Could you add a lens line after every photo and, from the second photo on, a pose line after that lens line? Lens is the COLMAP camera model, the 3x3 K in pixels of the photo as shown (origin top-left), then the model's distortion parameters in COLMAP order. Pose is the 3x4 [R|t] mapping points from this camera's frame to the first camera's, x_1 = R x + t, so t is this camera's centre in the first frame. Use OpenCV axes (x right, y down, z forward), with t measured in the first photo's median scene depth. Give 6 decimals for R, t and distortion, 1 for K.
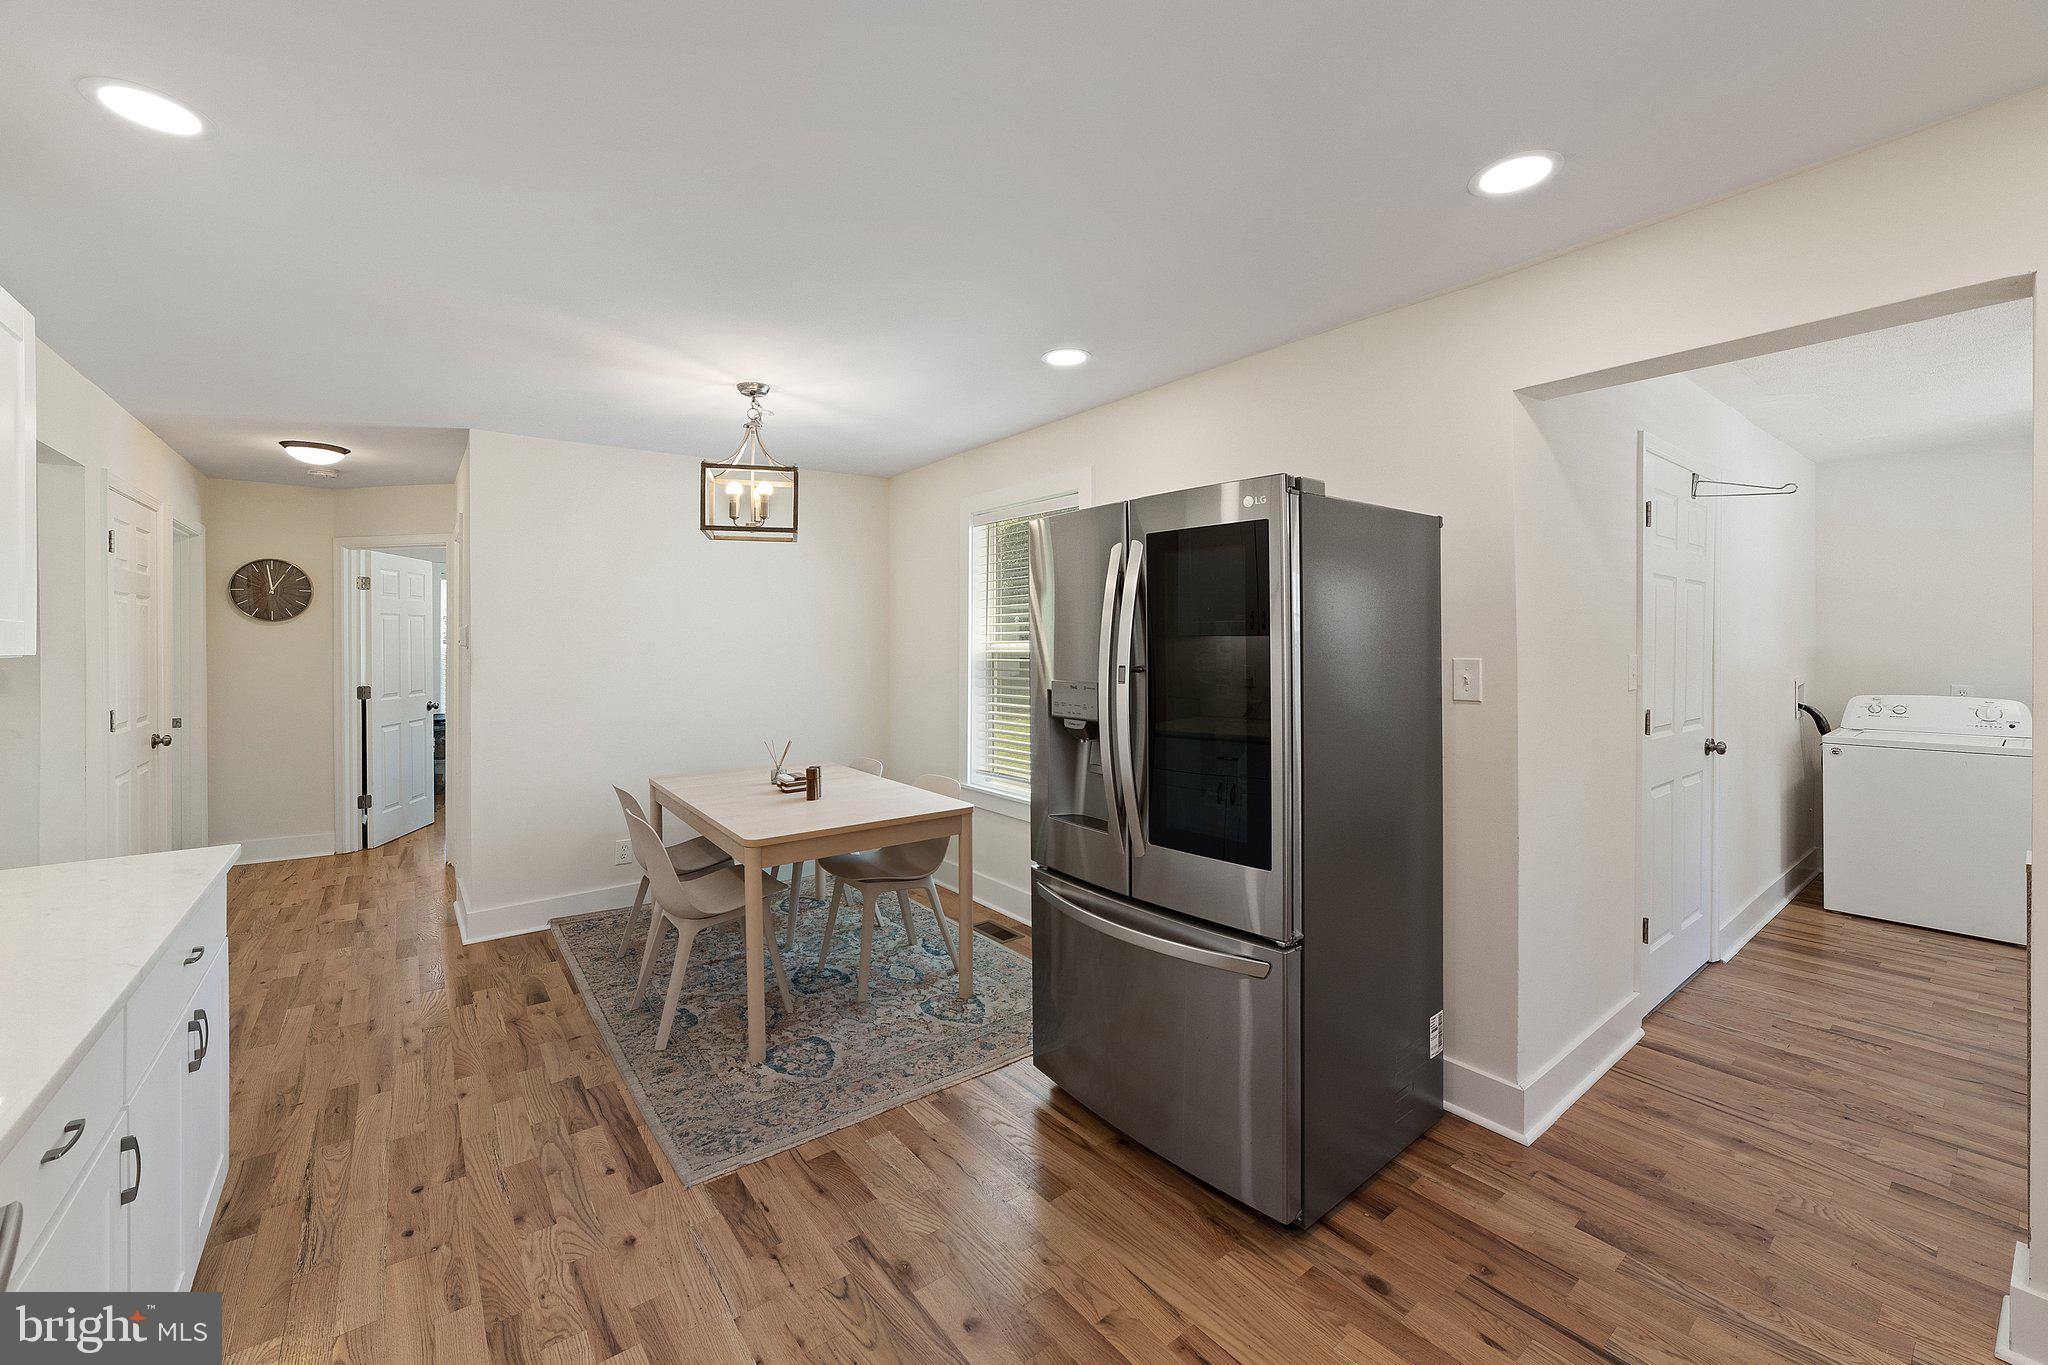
lens RADIAL K [[809.2, 0, 992.0], [0, 809.2, 656.6], [0, 0, 1]] dist [-0.011249, 0.000655]
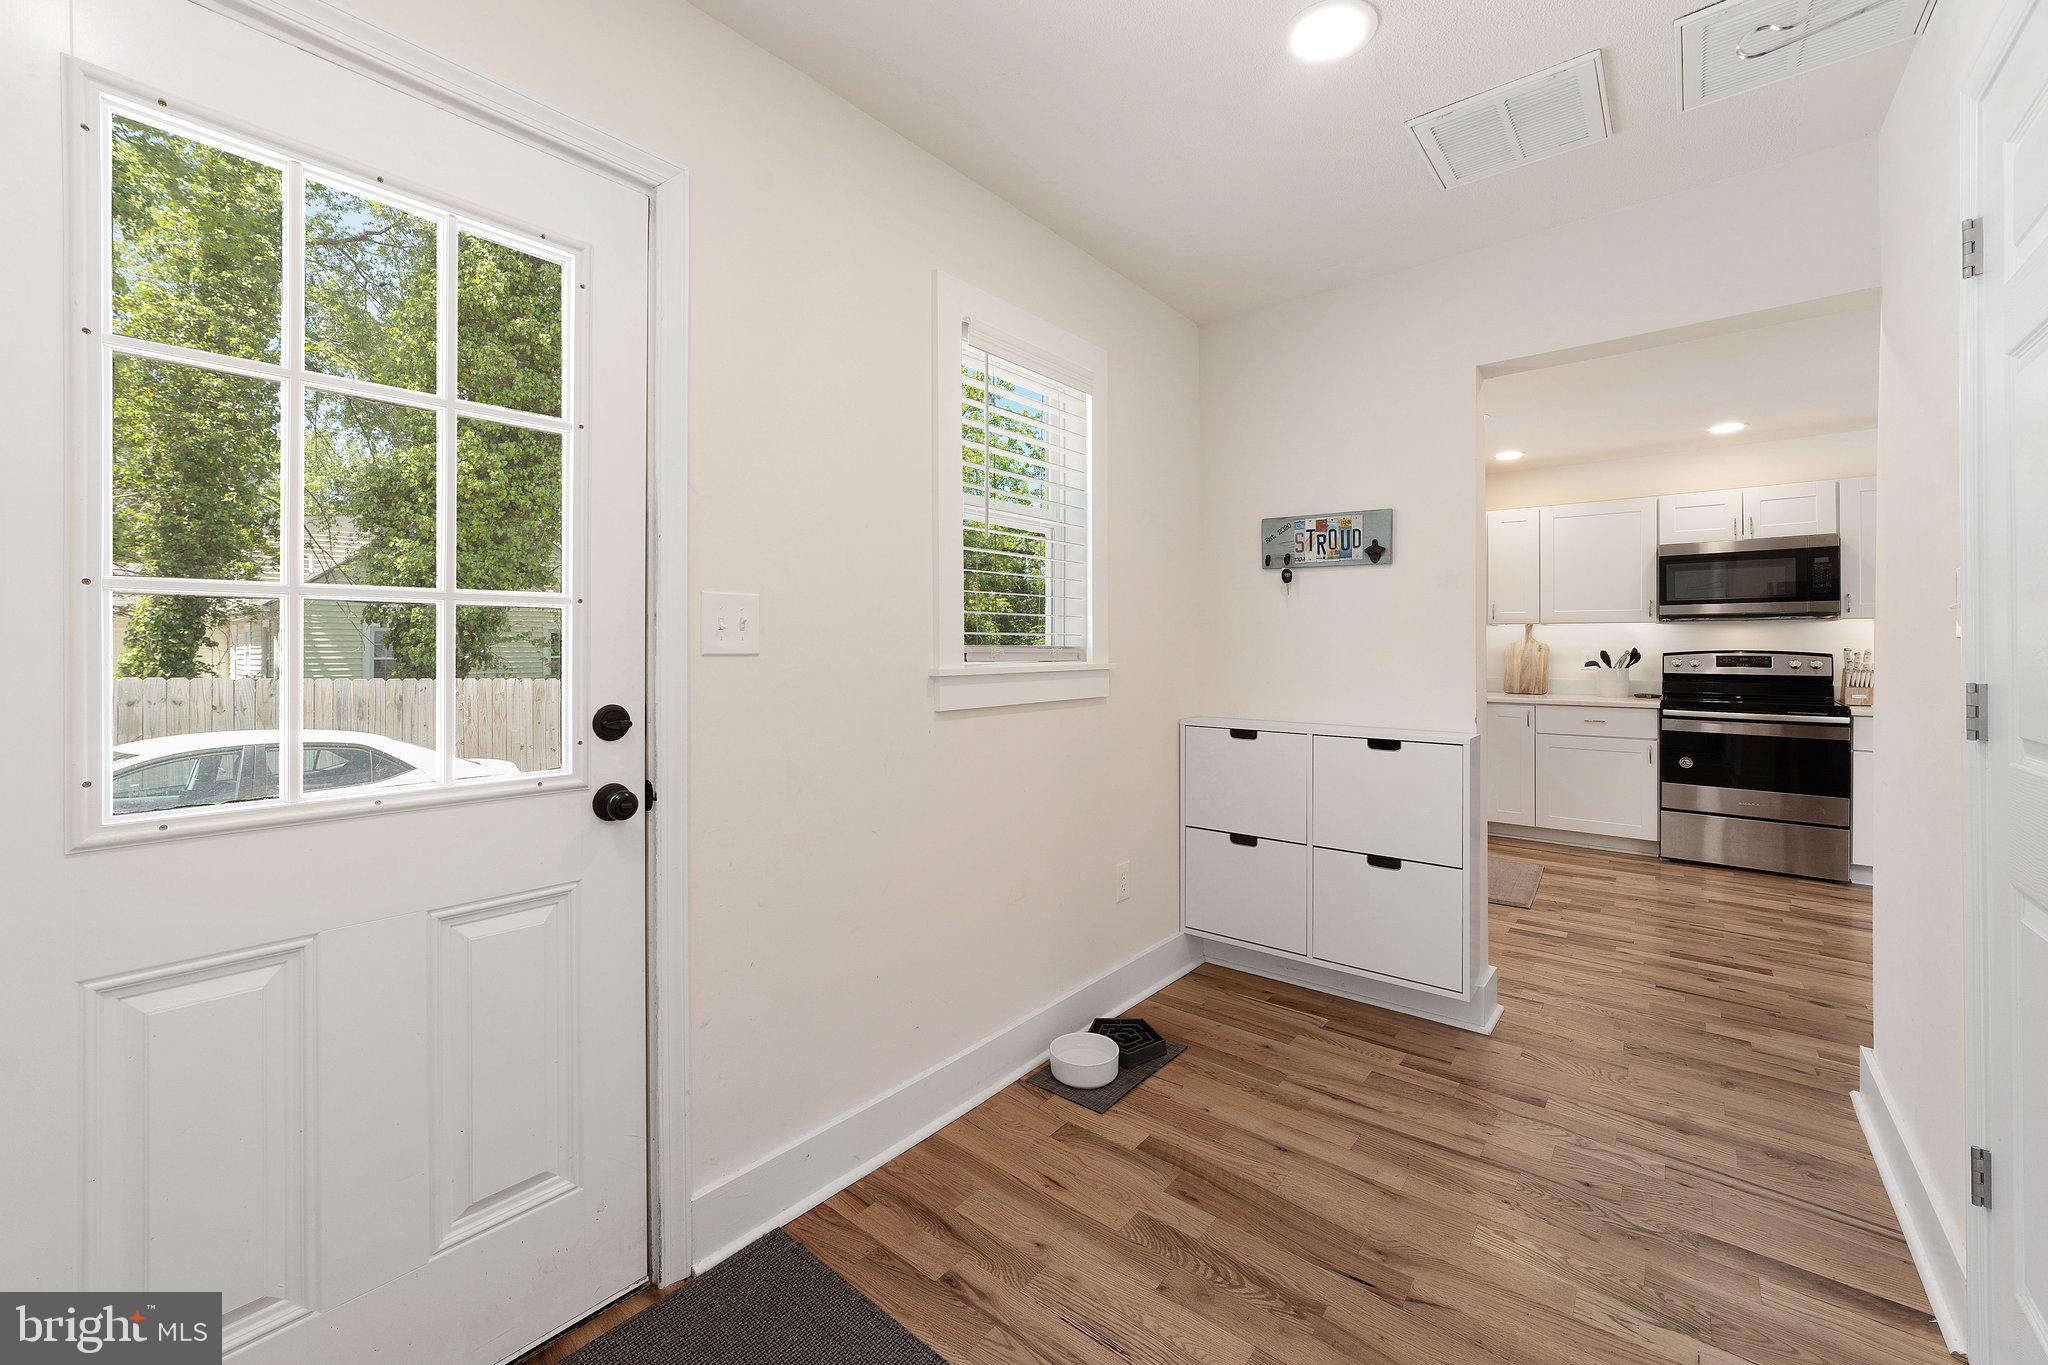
lens RADIAL K [[896.7, 0, 947.6], [0, 896.7, 637.1], [0, 0, 1]] dist [-0.002138, 0.000430]
pose [[-0.973150, 0.000905, -0.230170, 1.070449], [0.000267, 0.999996, 0.002806, 0.024157], [0.230172, 0.002669, -0.973146, 0.970470]]
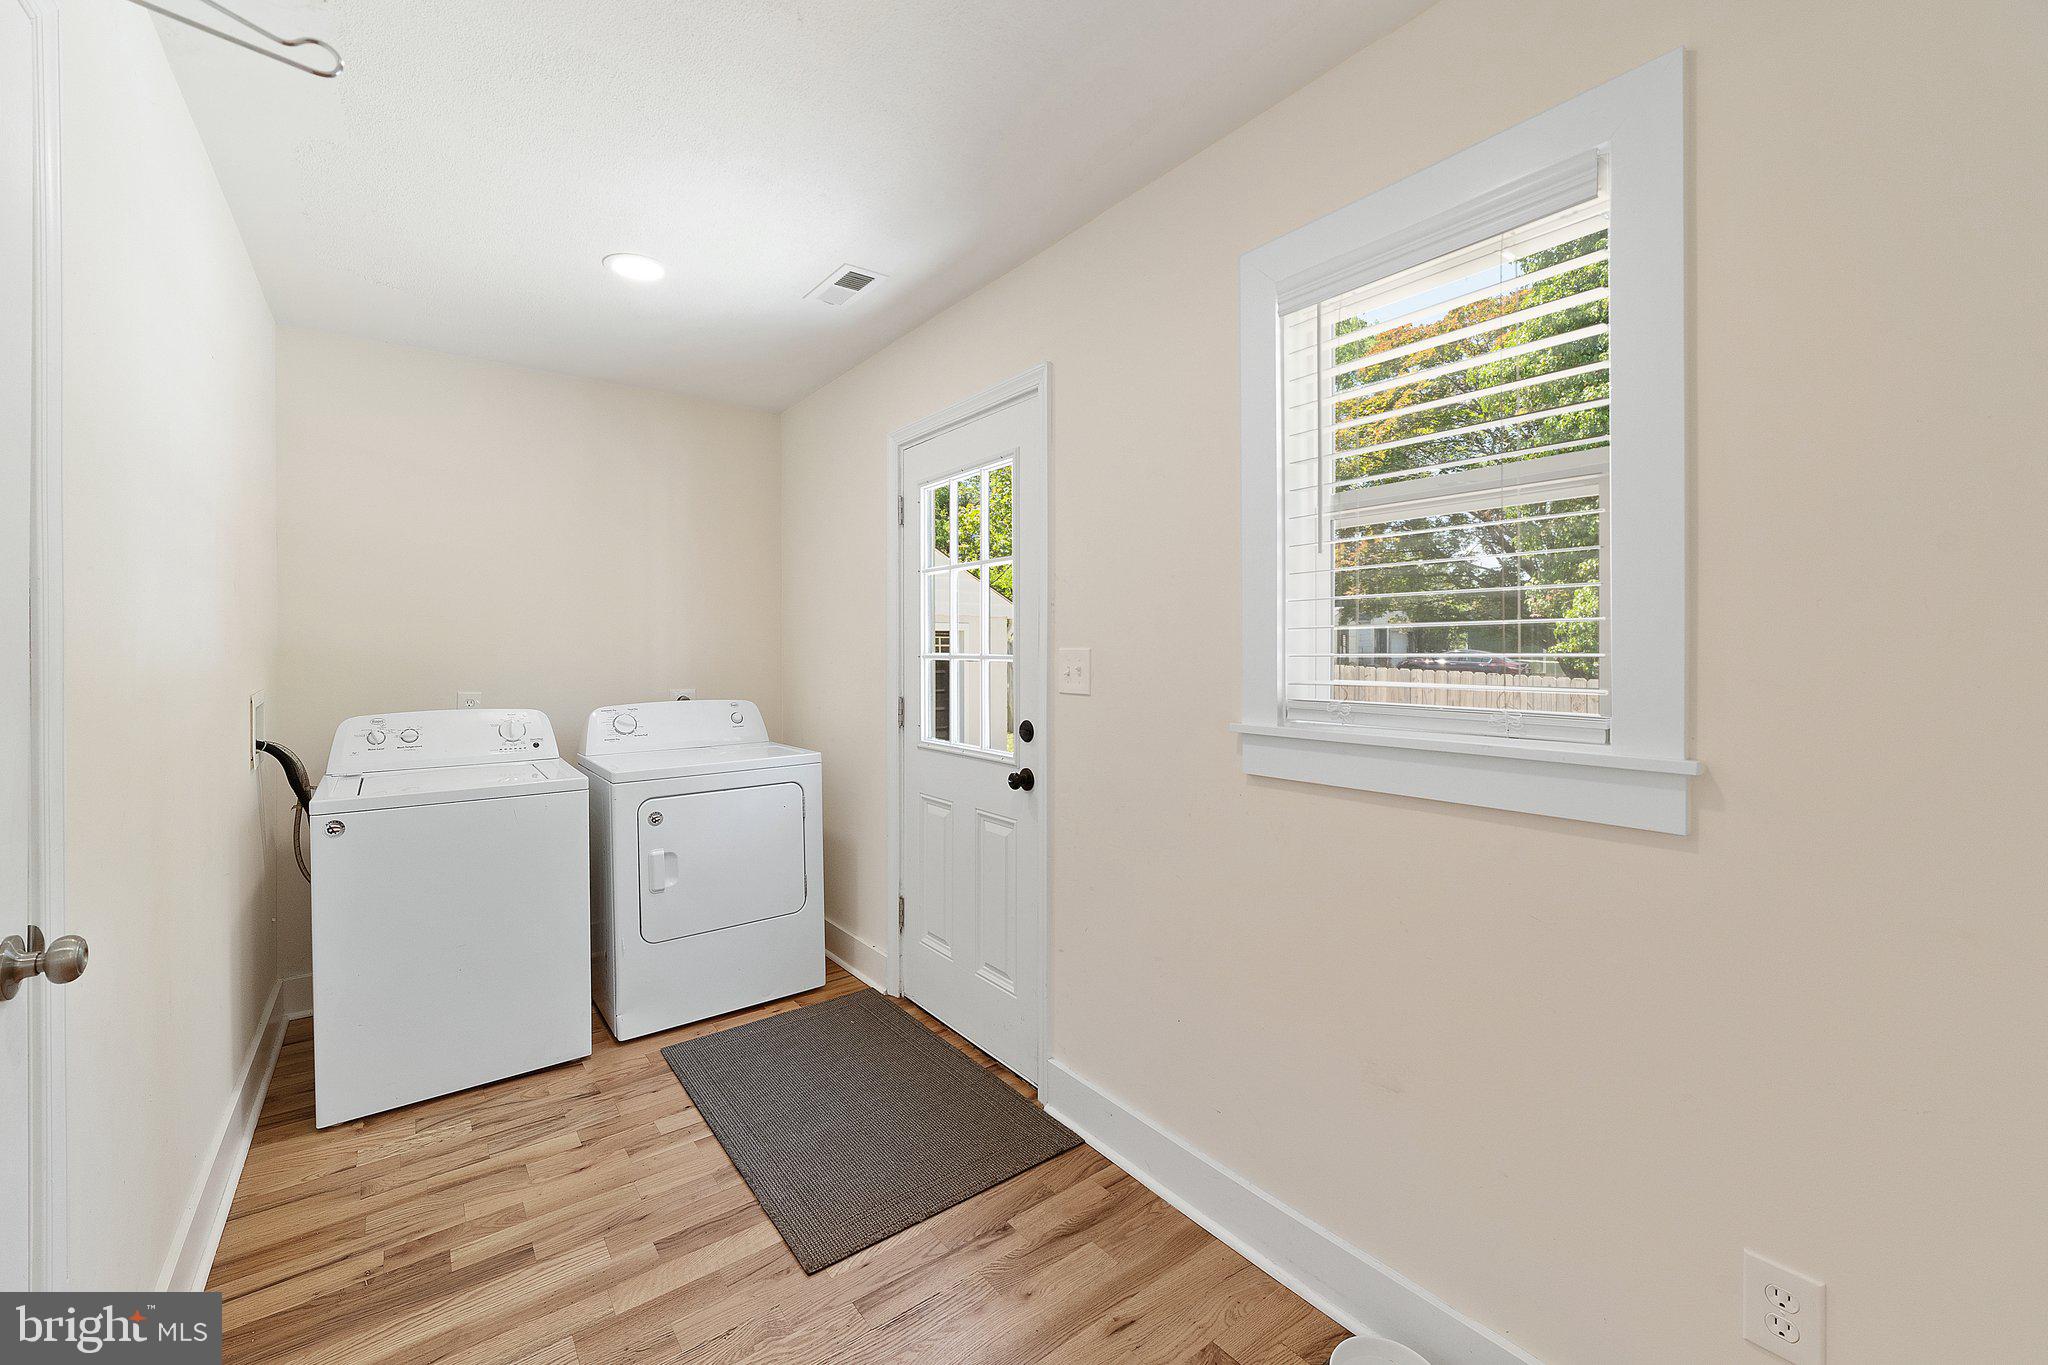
lens RADIAL K [[804.7, 0, 1017.2], [0, 804.7, 663.8], [0, 0, 1]] dist [-0.010781, 0.000478]
pose [[-0.019870, -0.004925, 0.999790, 0.508669], [0.007175, 0.999961, 0.005069, 0.010228], [-0.999777, 0.007274, -0.019834, 0.546111]]
